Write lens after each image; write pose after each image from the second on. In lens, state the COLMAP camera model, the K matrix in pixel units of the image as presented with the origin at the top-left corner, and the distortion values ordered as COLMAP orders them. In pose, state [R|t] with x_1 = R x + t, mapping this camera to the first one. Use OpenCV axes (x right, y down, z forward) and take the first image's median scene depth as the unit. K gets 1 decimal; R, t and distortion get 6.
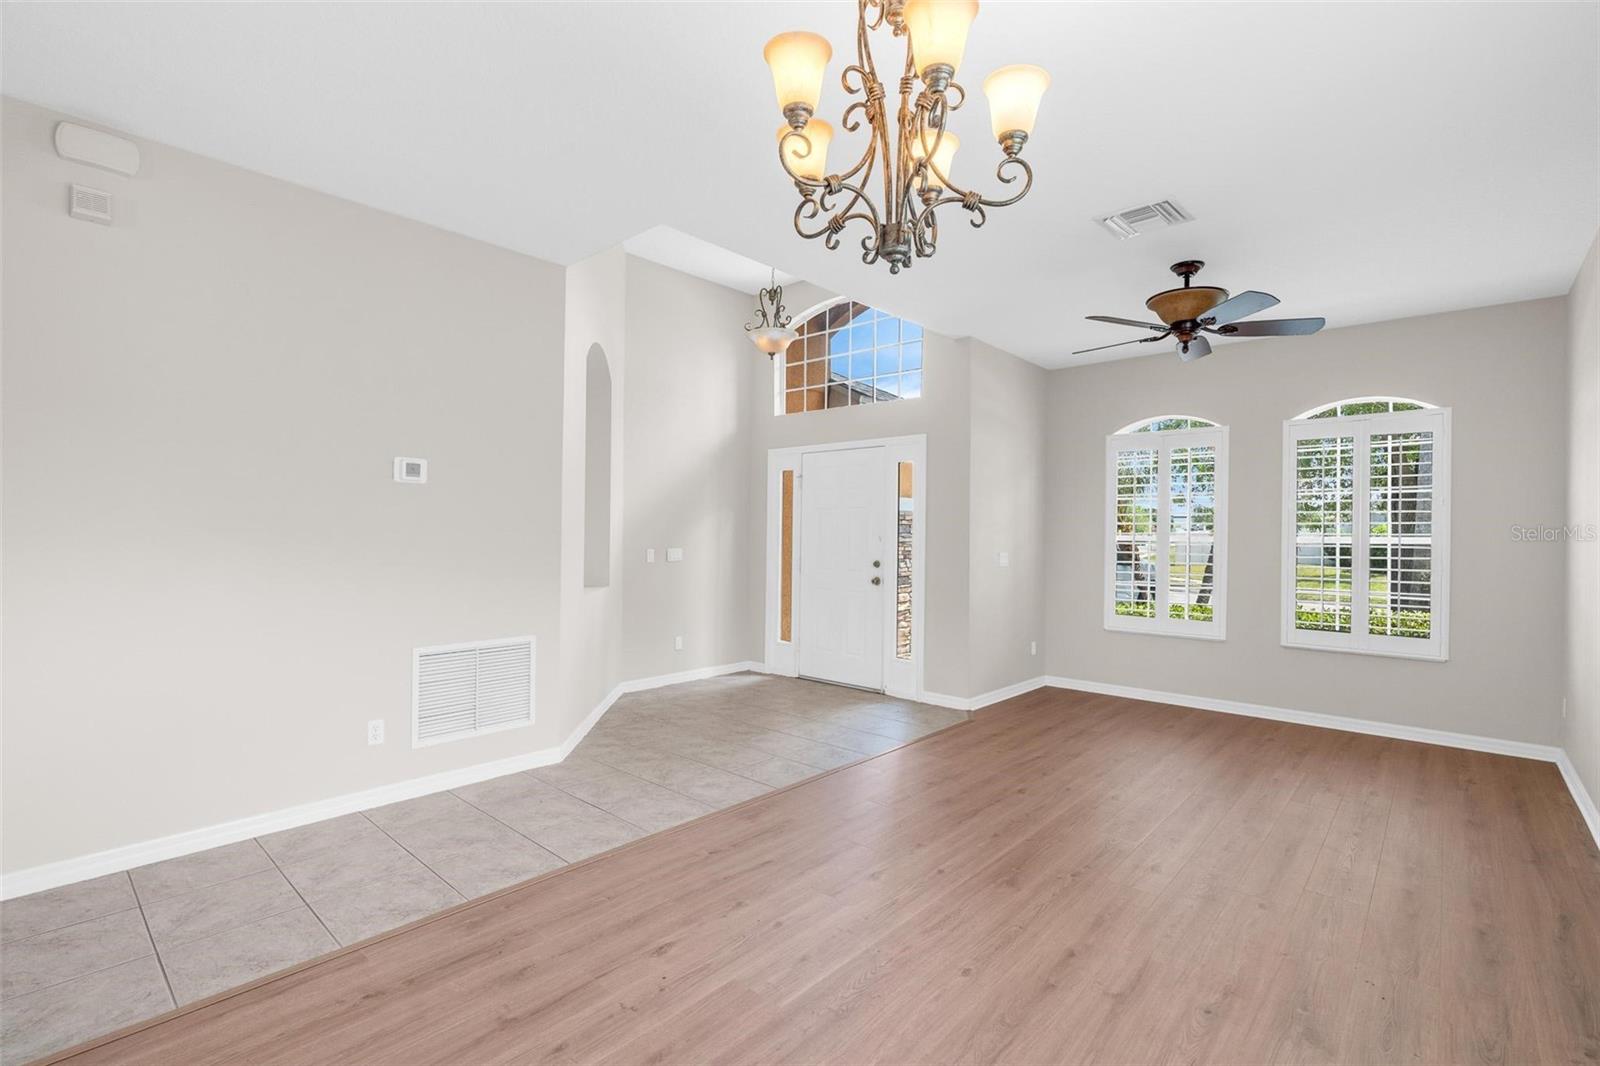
lens RADIAL K [[727.3, 0, 785.7], [0, 727.3, 531.9], [0, 0, 1]] dist [-0.009505, 0.003685]
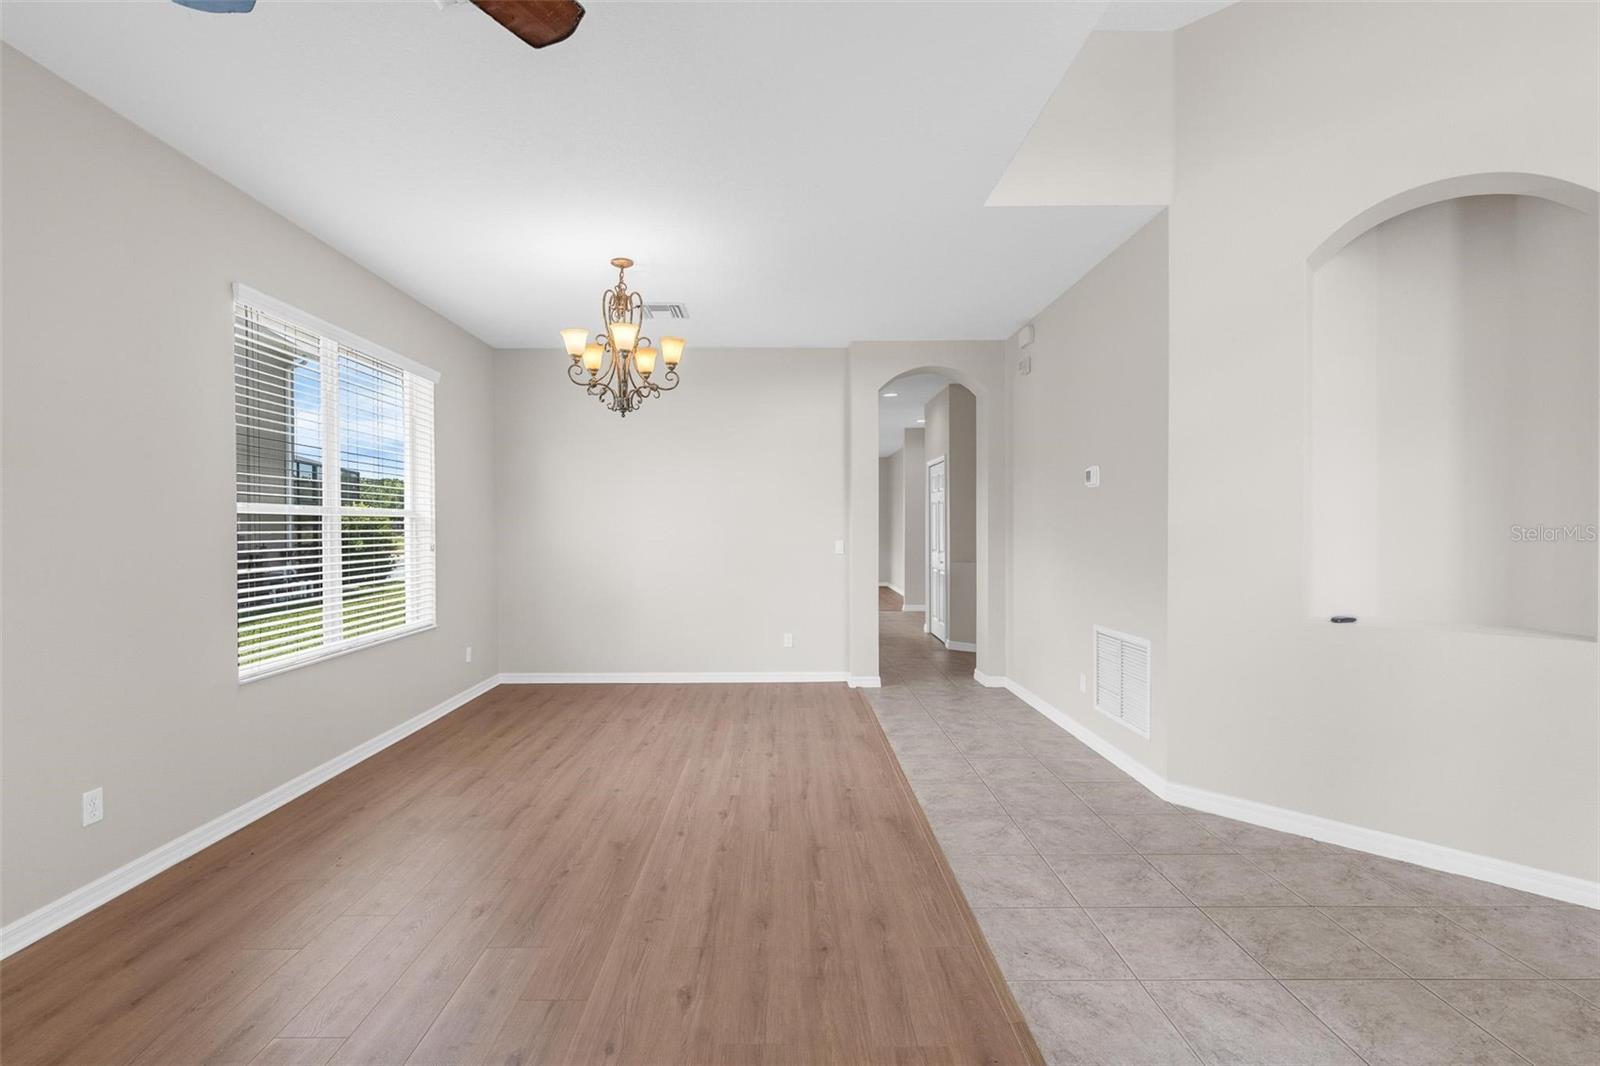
lens RADIAL K [[727.3, 0, 785.7], [0, 727.3, 531.9], [0, 0, 1]] dist [-0.009505, 0.003685]
pose [[-0.734213, -0.005703, -0.678896, 0.714128], [-0.003844, 0.999984, -0.004243, 0.014894], [0.678909, -0.000505, -0.734222, 1.618410]]
